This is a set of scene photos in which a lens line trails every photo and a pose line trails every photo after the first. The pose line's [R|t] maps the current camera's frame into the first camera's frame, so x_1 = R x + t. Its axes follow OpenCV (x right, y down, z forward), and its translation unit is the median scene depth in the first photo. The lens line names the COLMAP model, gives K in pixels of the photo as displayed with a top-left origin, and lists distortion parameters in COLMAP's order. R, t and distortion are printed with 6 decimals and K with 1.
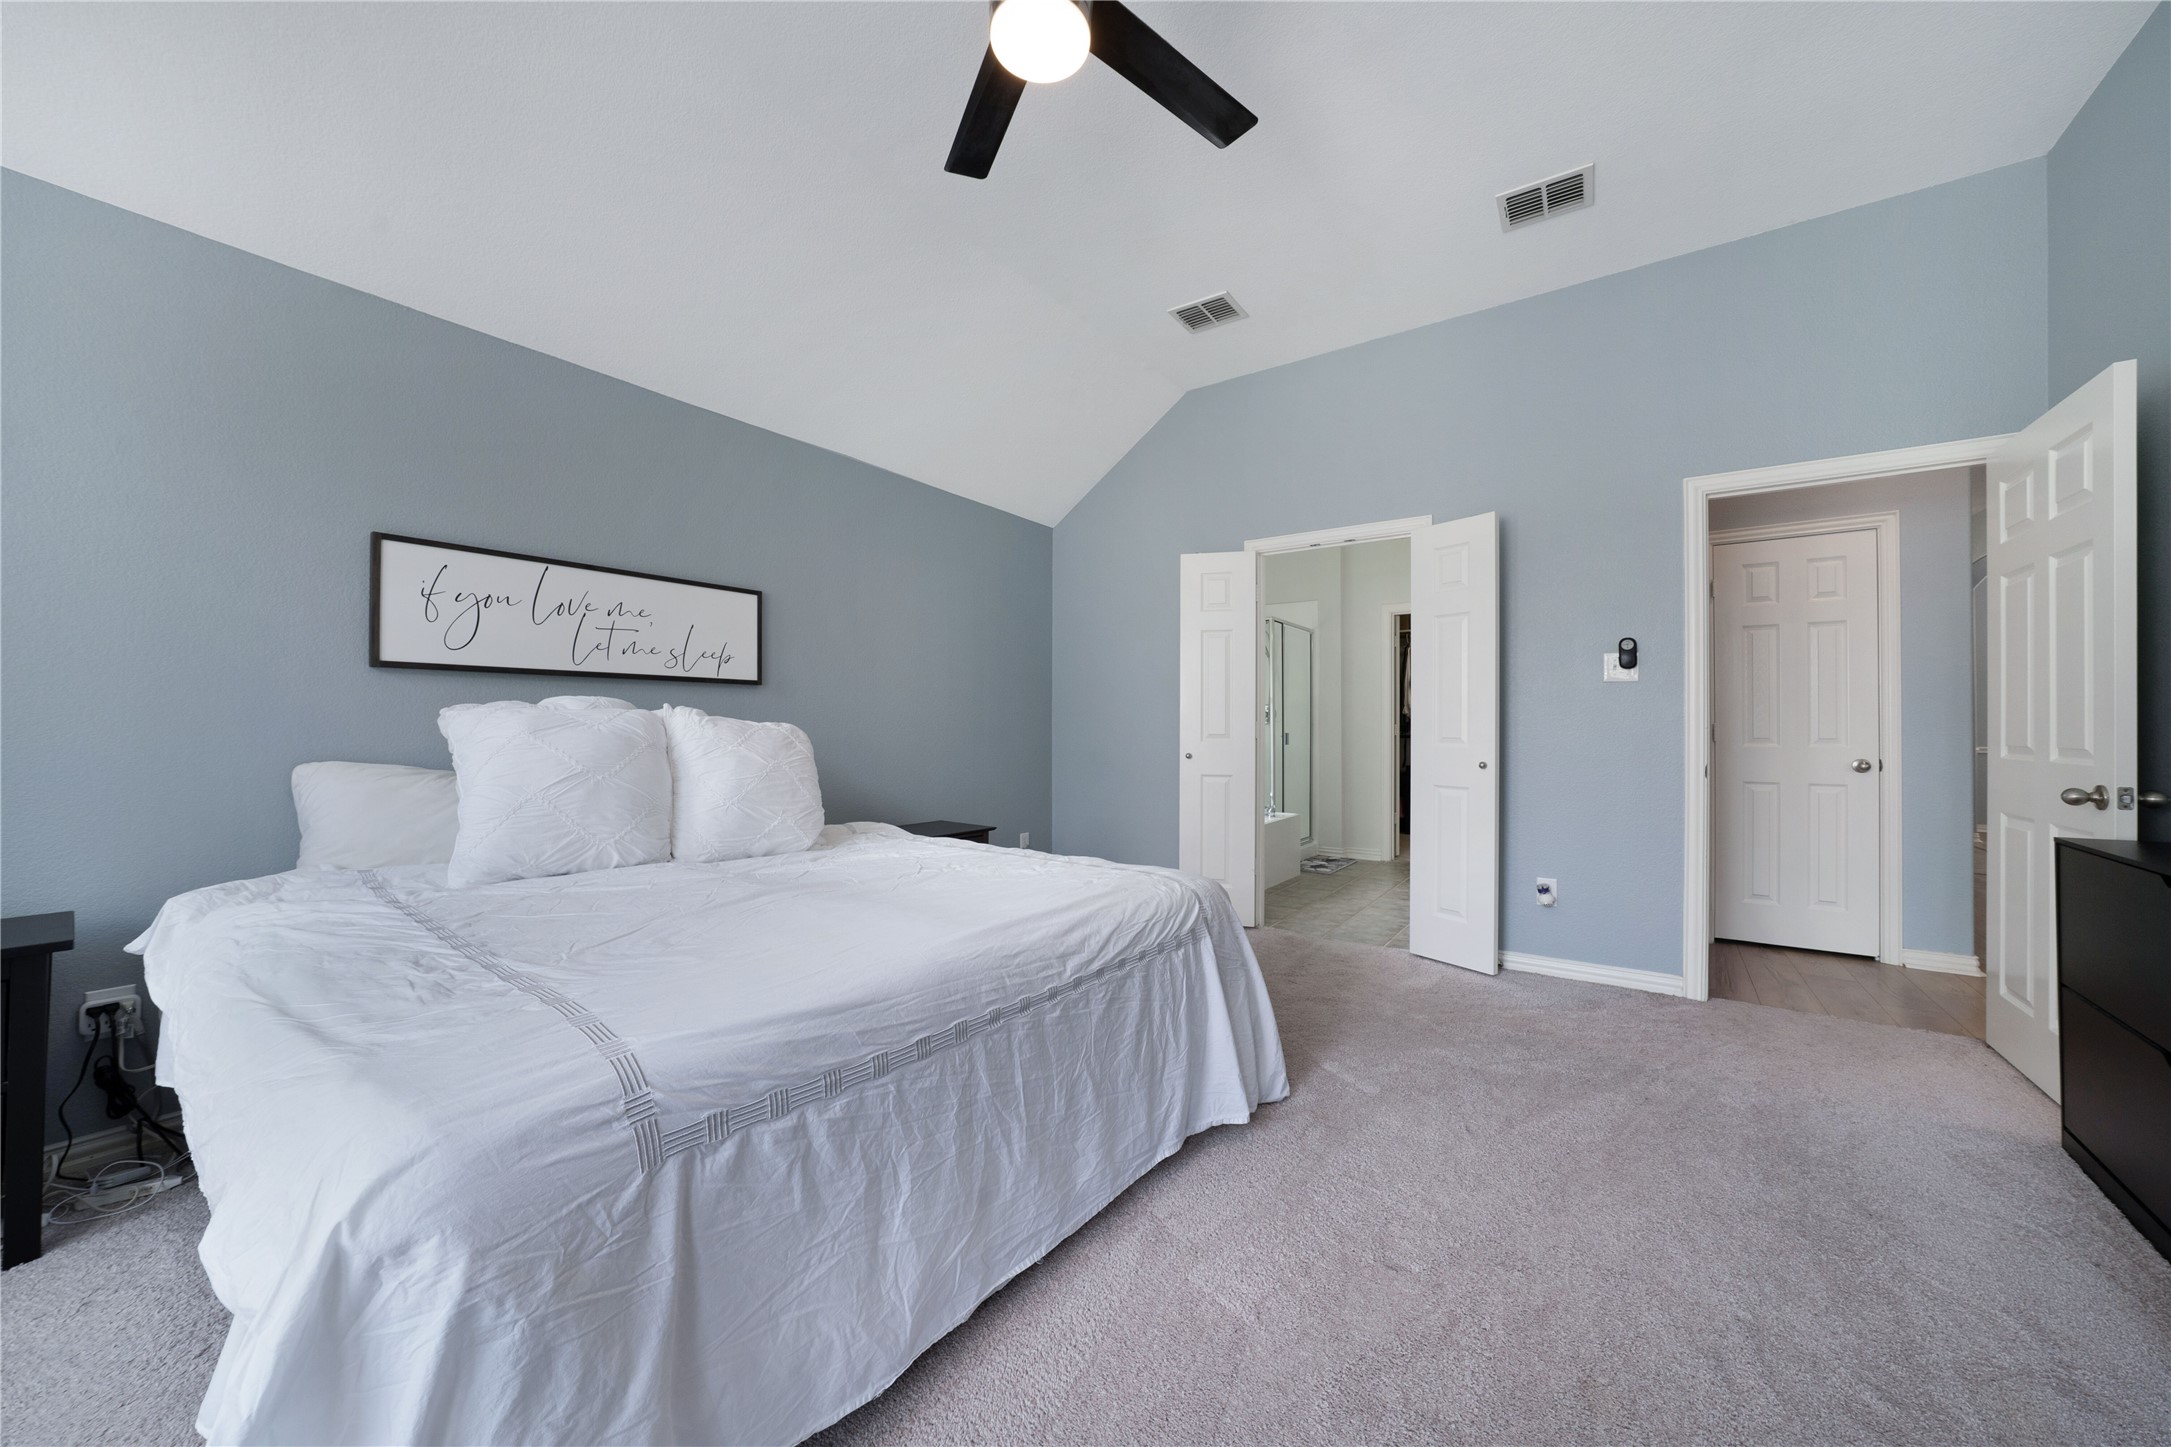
lens RADIAL K [[760.9, 0, 1085.5], [0, 760.9, 723.5], [0, 0, 1]] dist [-0.002783, 0.000013]
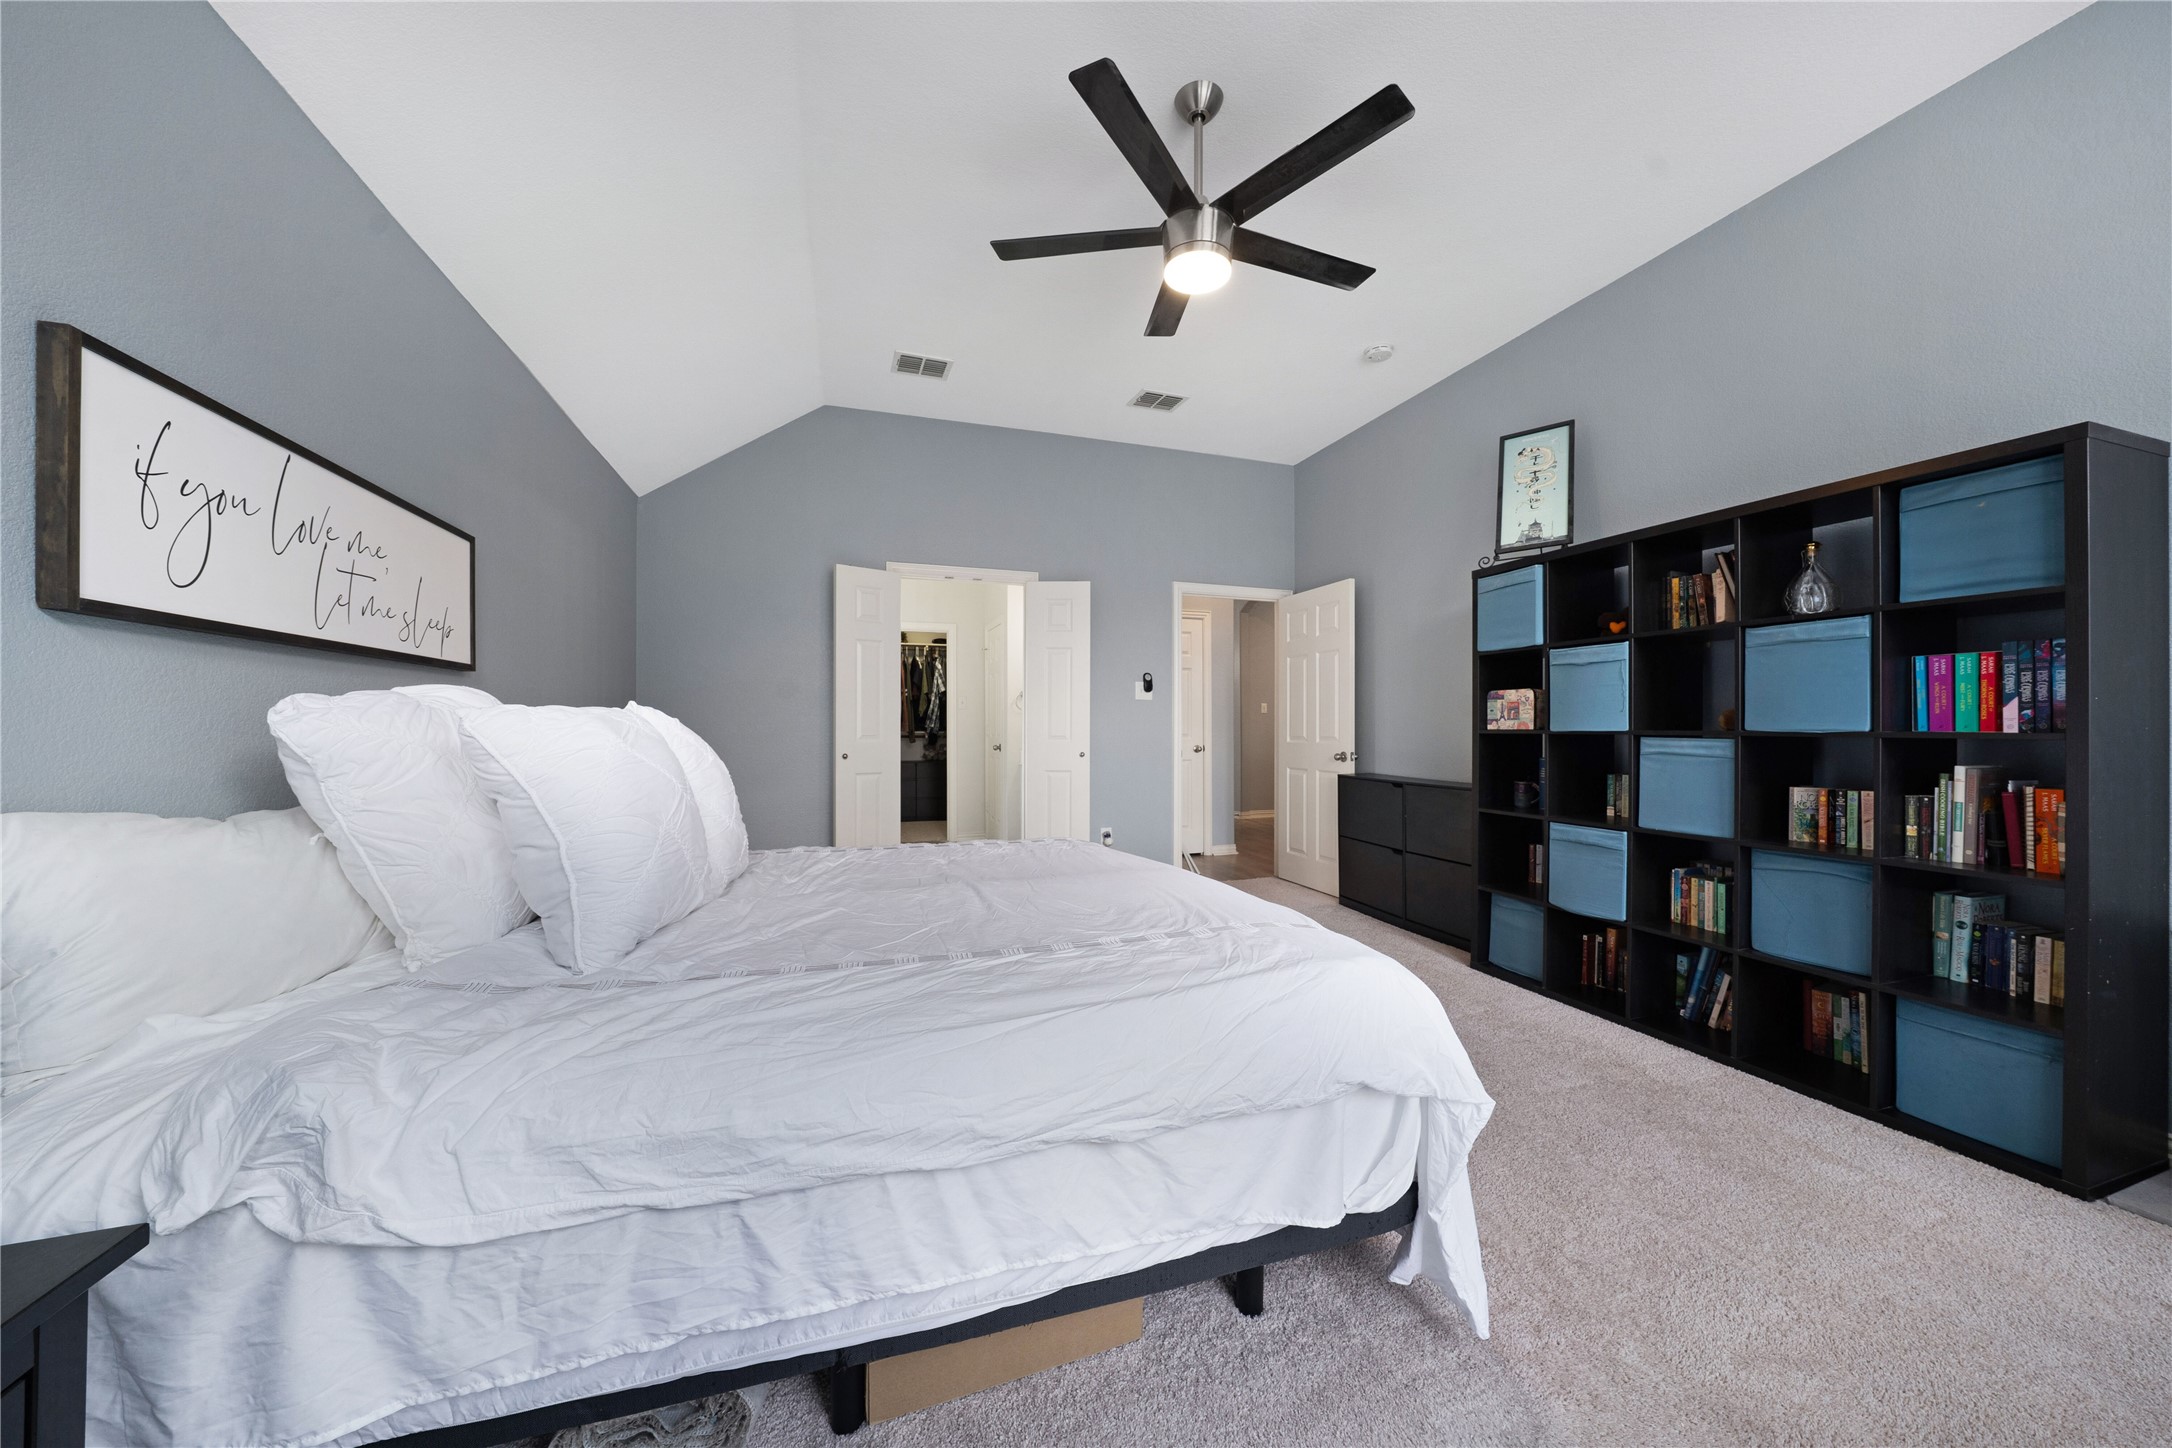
lens RADIAL K [[761.2, 0, 1086.0], [0, 761.2, 724.0], [0, 0, 1]] dist [-0.002783, 0.000013]
pose [[0.591564, 0.001592, 0.806257, -0.921290], [-0.000642, 0.999999, -0.001504, -0.001869], [-0.806258, 0.000372, 0.591564, 0.191328]]
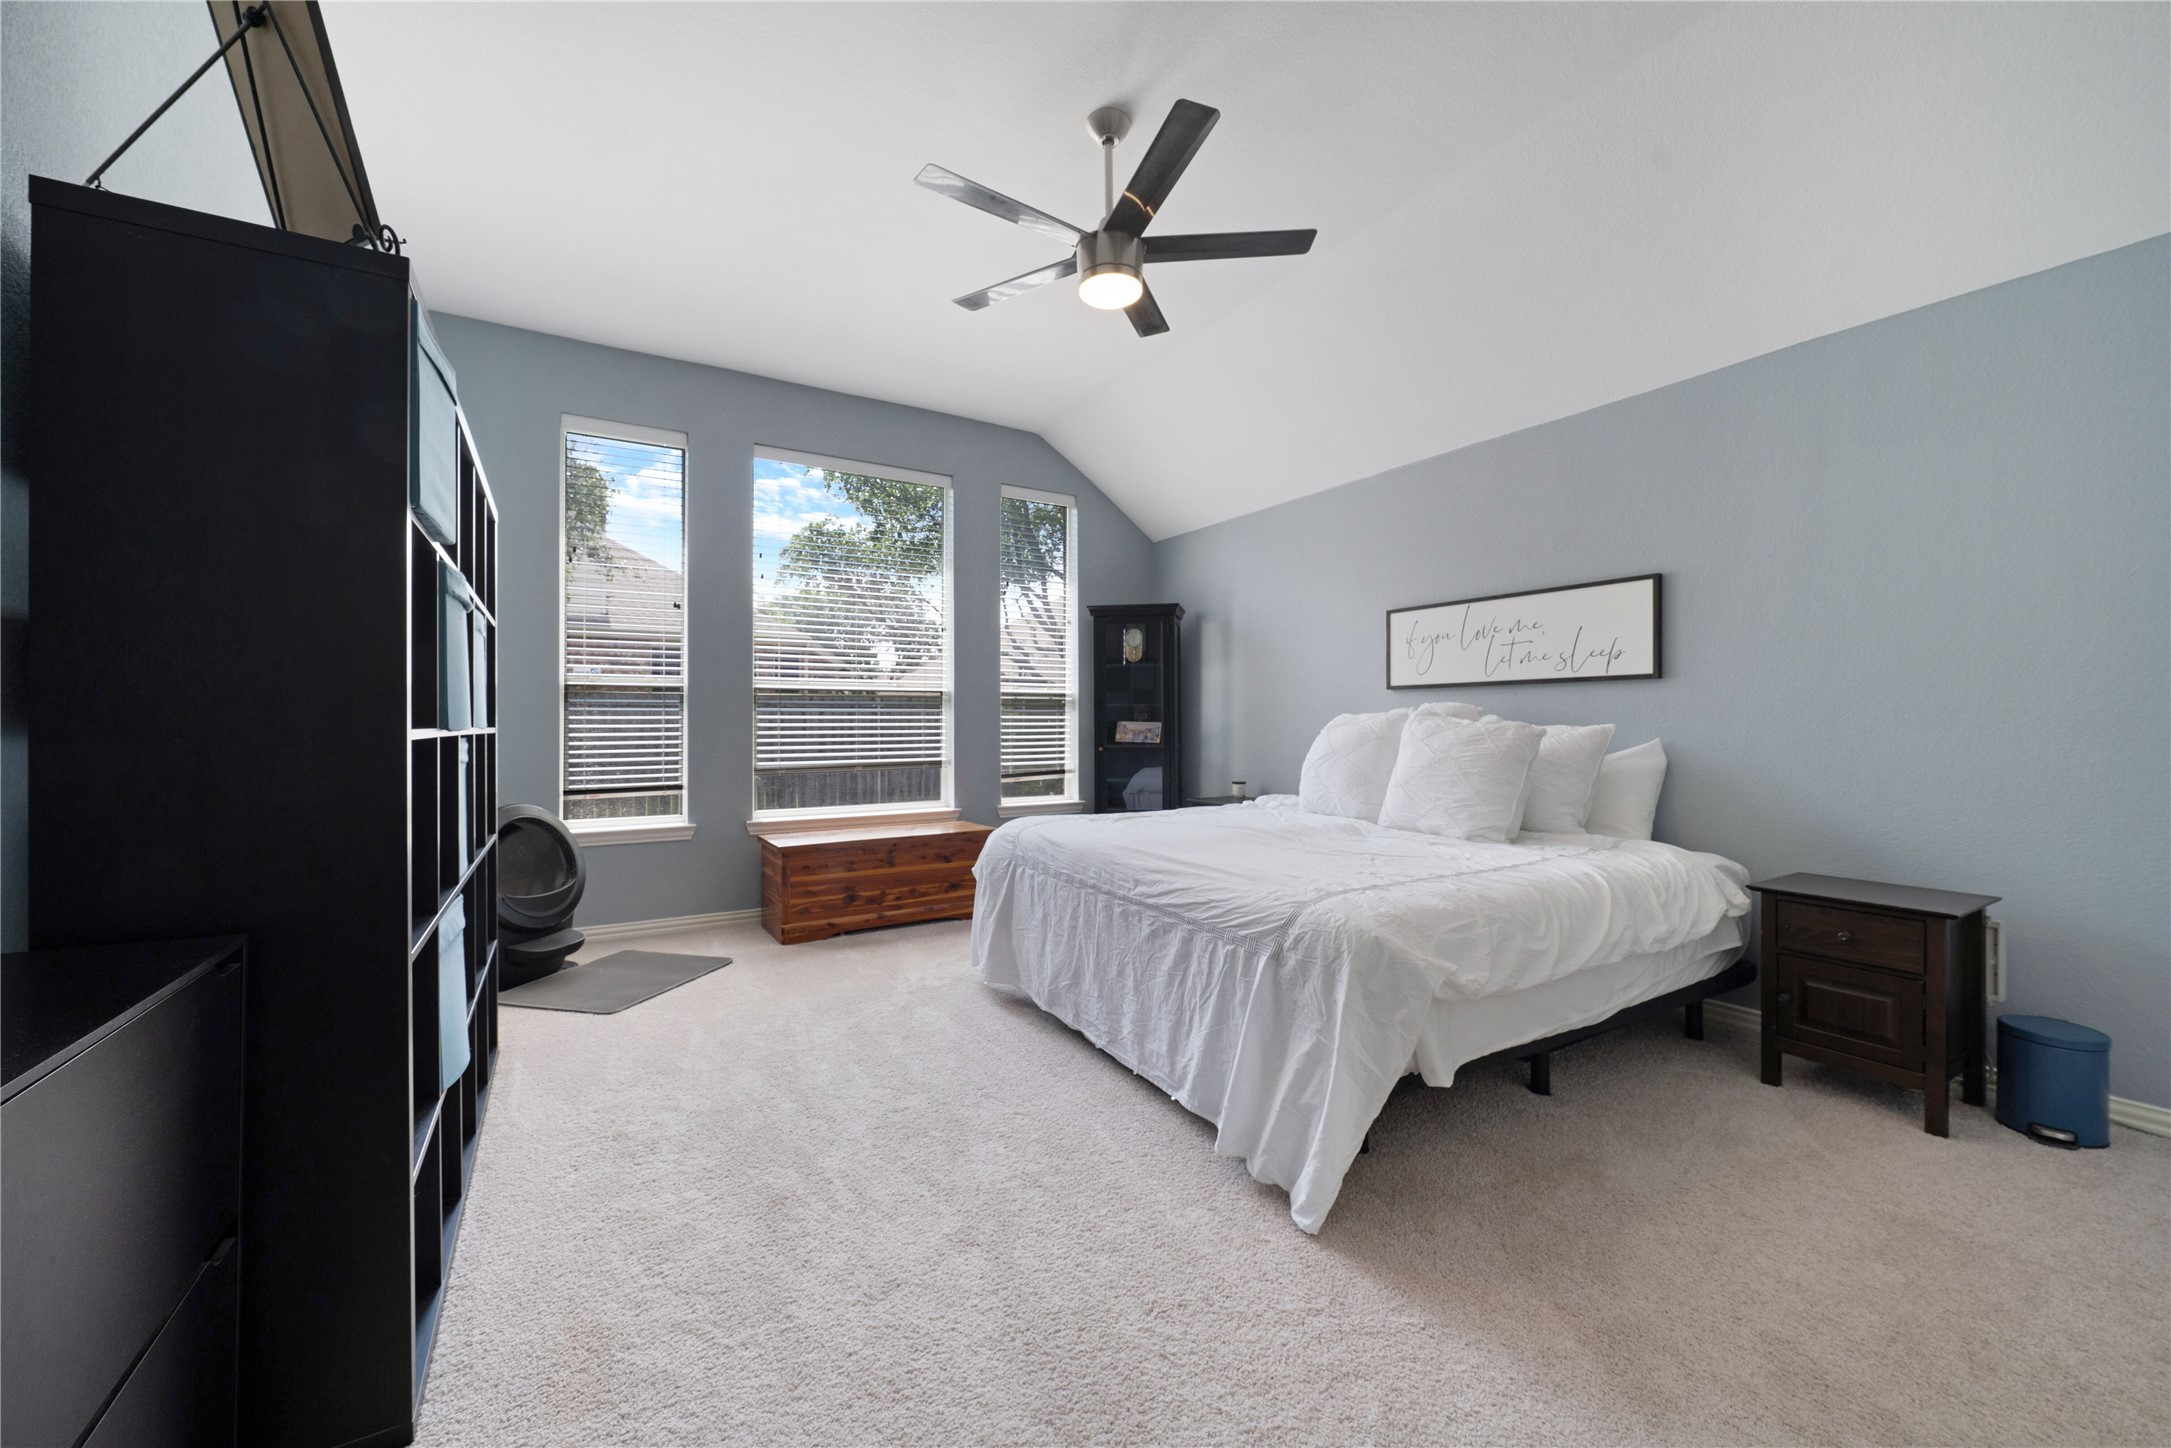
lens RADIAL K [[856.2, 0, 1090.3], [0, 856.2, 727.2], [0, 0, 1]] dist [-0.001296, 0.006918]
pose [[-0.386325, -0.000122, -0.922363, 1.061774], [-0.000935, 1.000000, 0.000260, 0.009764], [0.922362, 0.000963, -0.386325, 1.090550]]
